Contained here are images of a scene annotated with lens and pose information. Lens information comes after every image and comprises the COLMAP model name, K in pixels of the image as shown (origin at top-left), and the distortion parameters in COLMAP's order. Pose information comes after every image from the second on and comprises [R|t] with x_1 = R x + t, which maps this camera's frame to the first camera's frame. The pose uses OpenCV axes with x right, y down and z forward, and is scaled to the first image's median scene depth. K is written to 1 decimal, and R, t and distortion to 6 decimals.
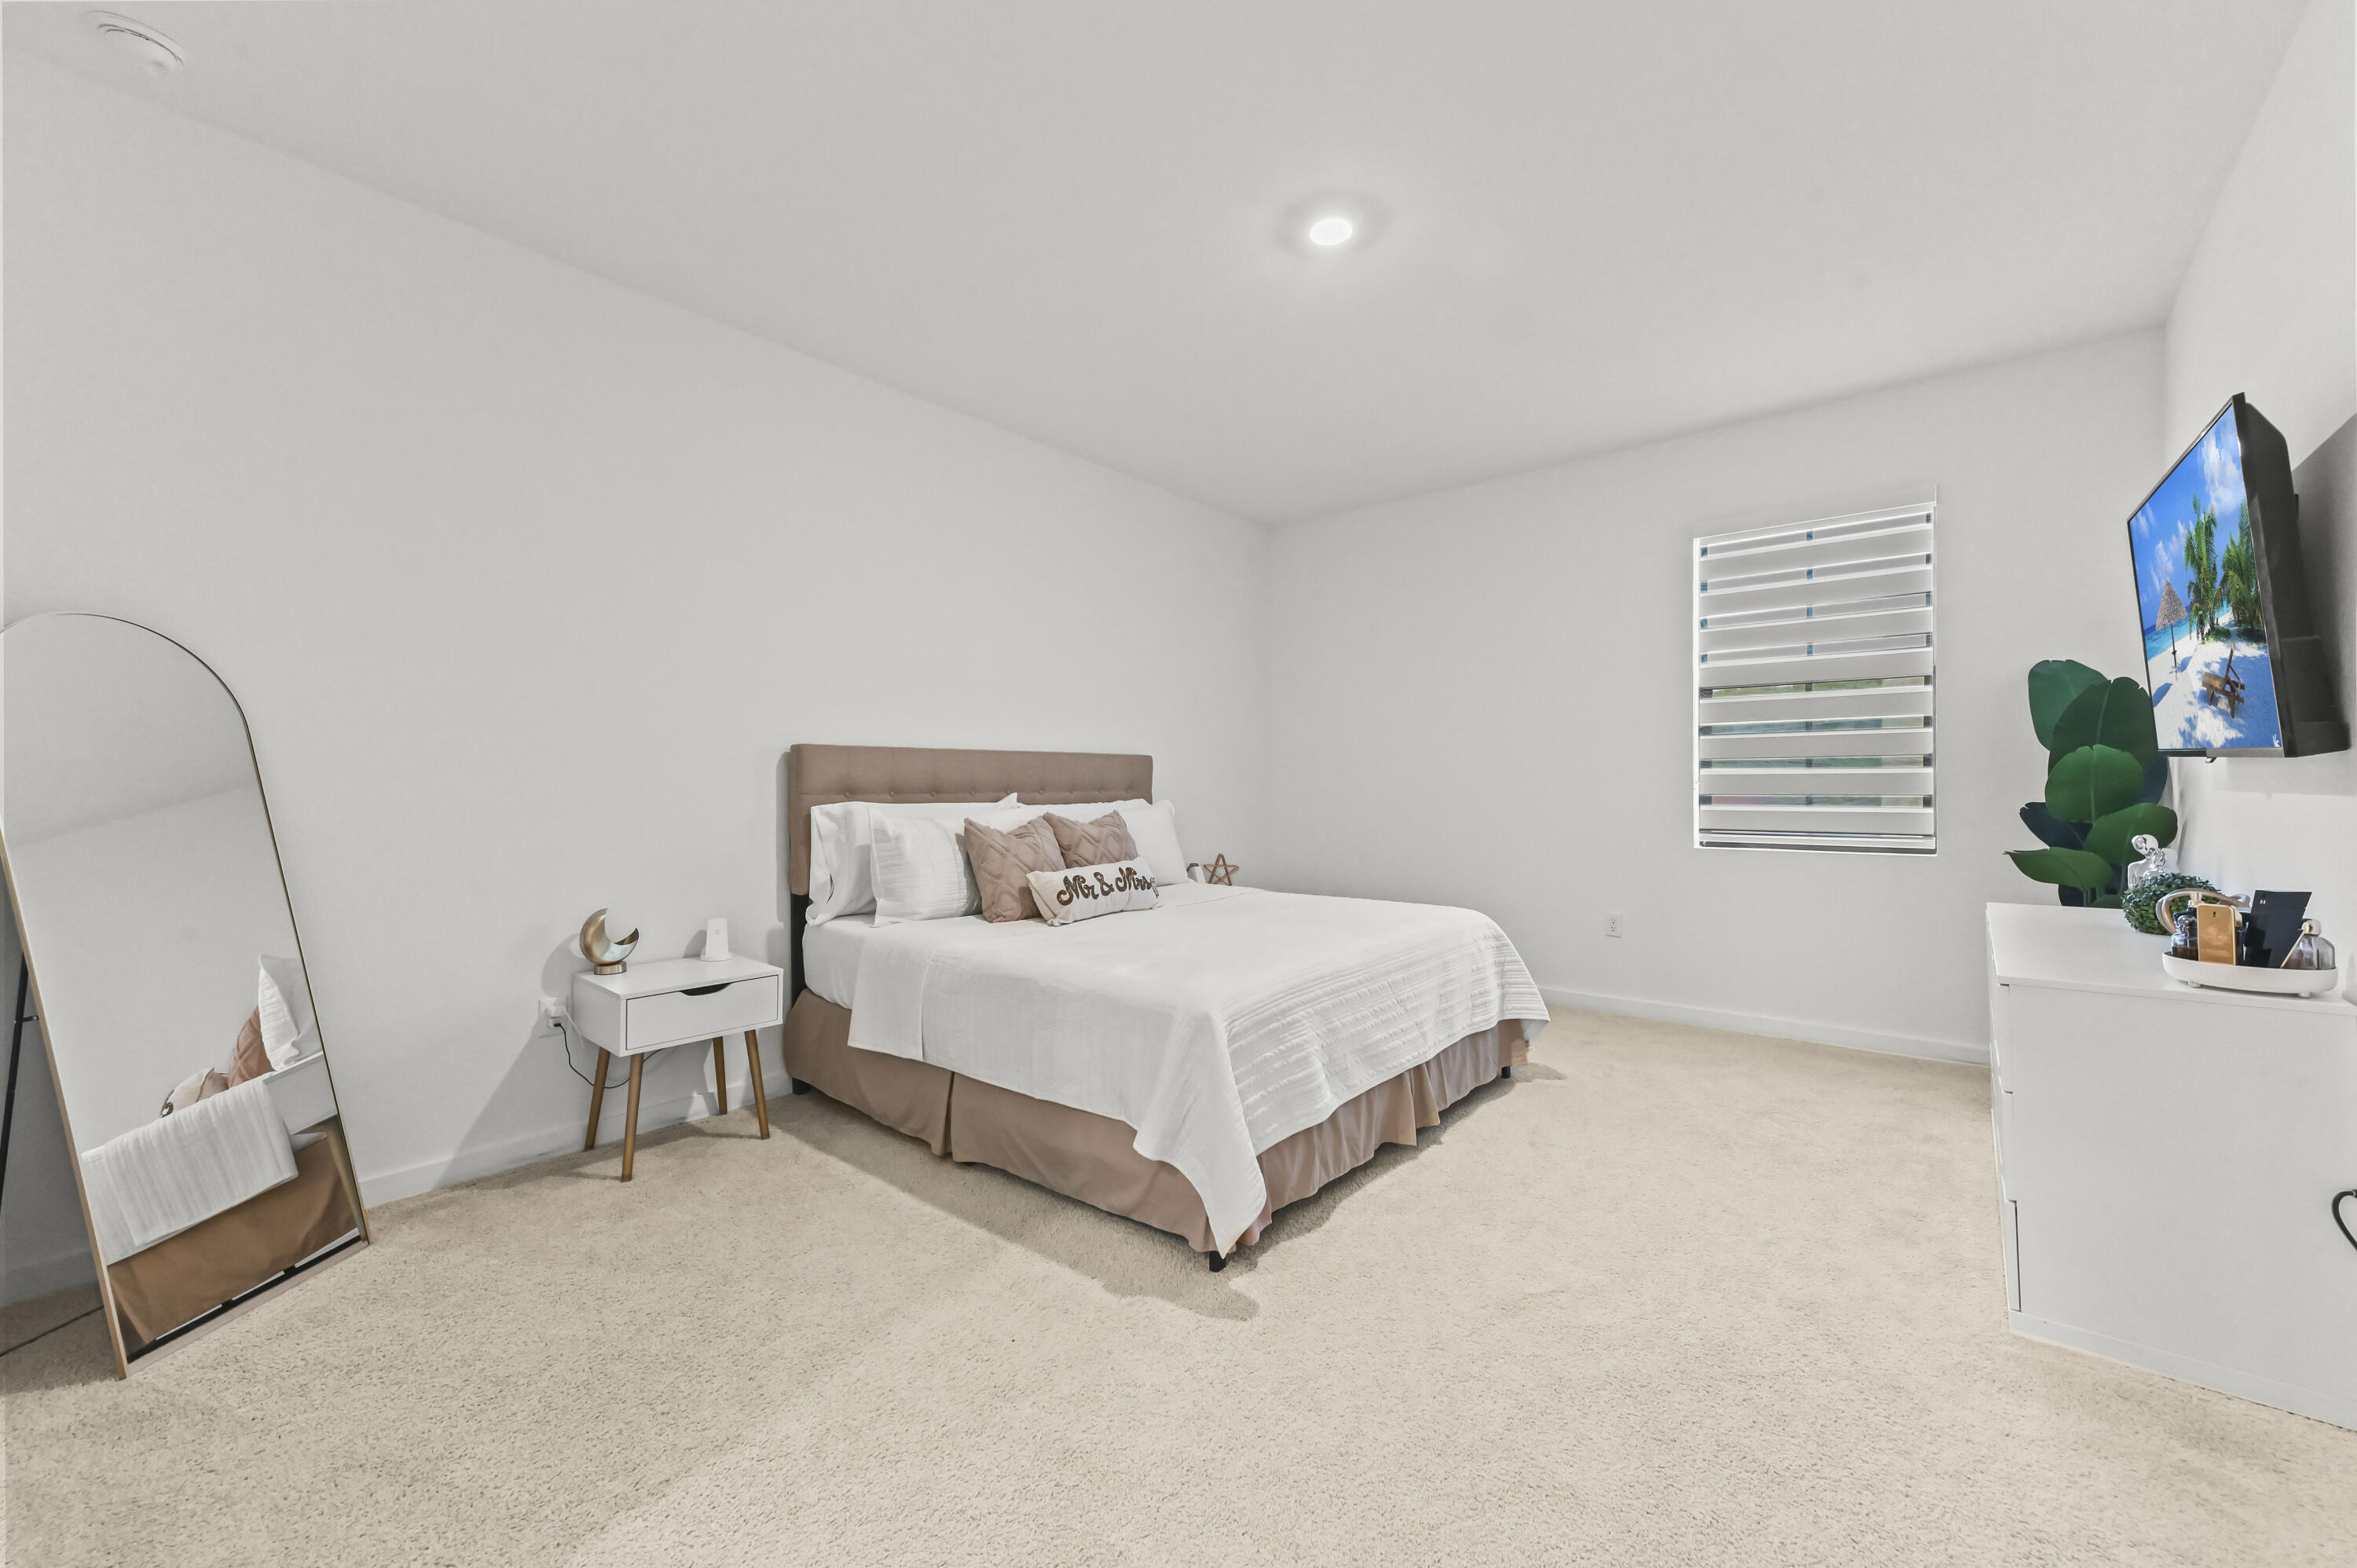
lens RADIAL K [[924.9, 0, 1174.7], [0, 924.9, 798.4], [0, 0, 1]] dist [0.013201, 0.000148]
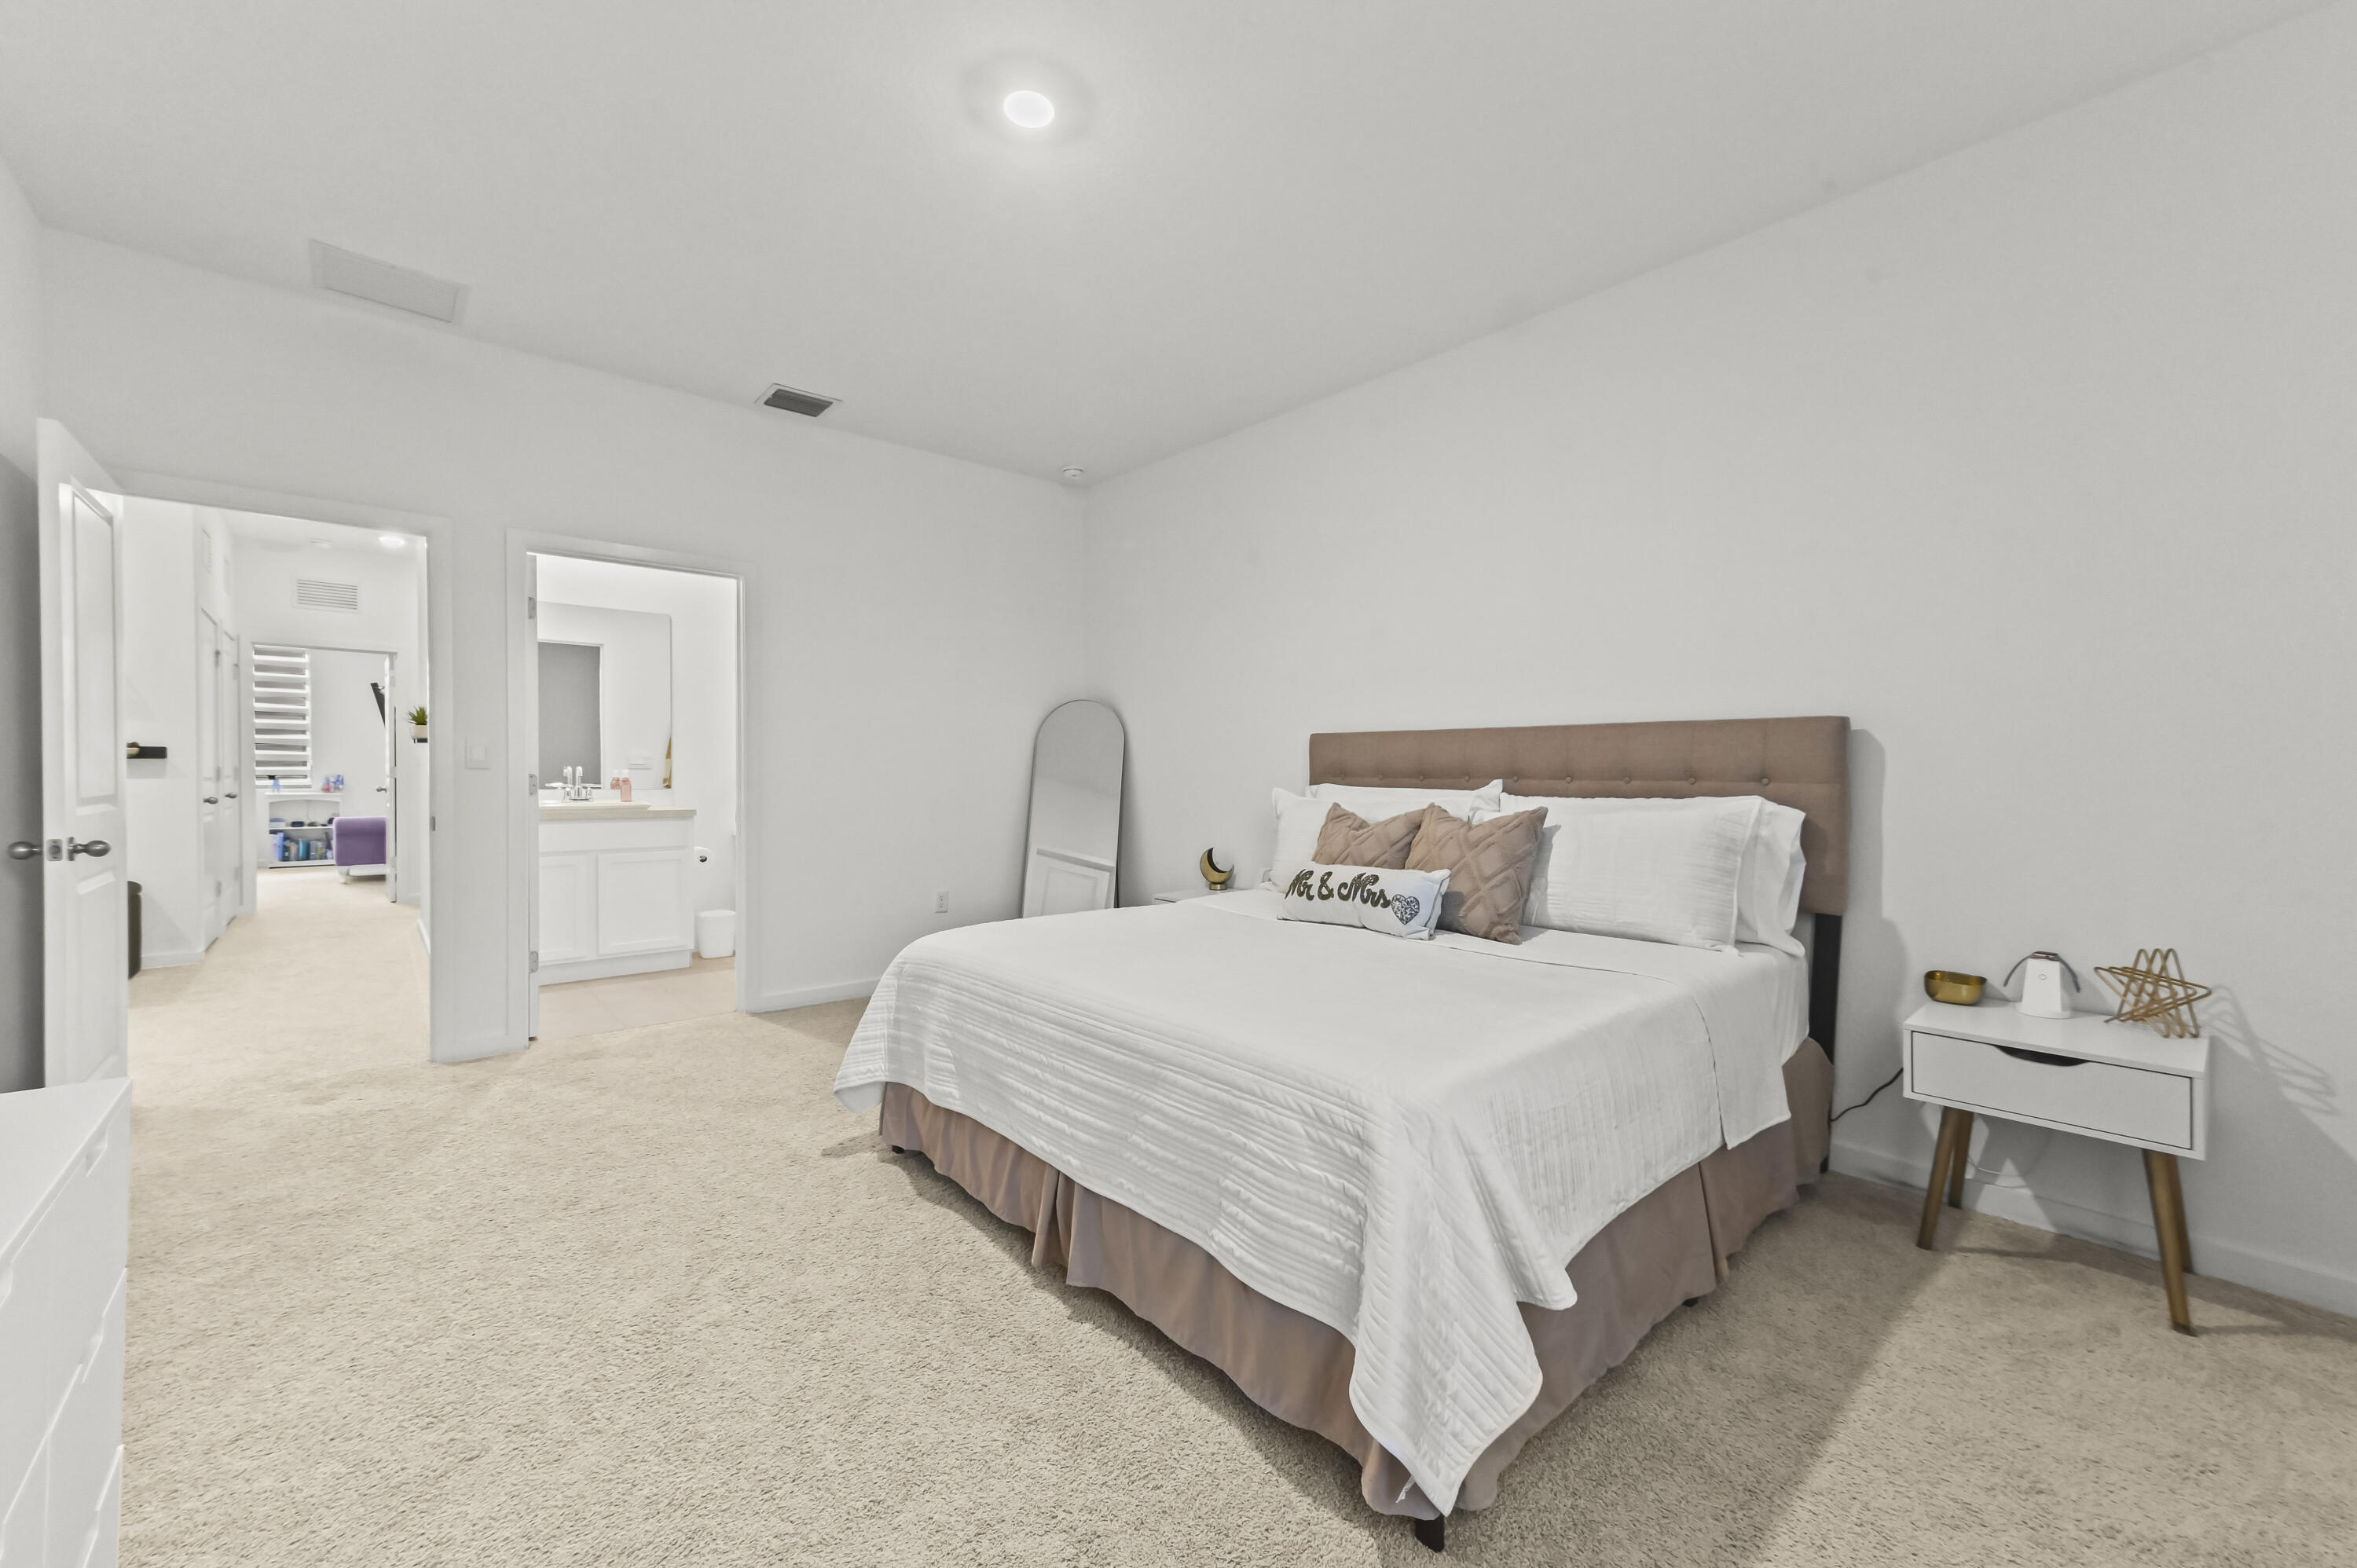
lens RADIAL K [[924.9, 0, 1174.7], [0, 924.9, 798.4], [0, 0, 1]] dist [0.013201, 0.000148]
pose [[-0.179423, 0.024730, -0.983461, 0.729761], [-0.024692, 0.999256, 0.029632, -0.007387], [0.983462, 0.029601, -0.178679, 0.964849]]
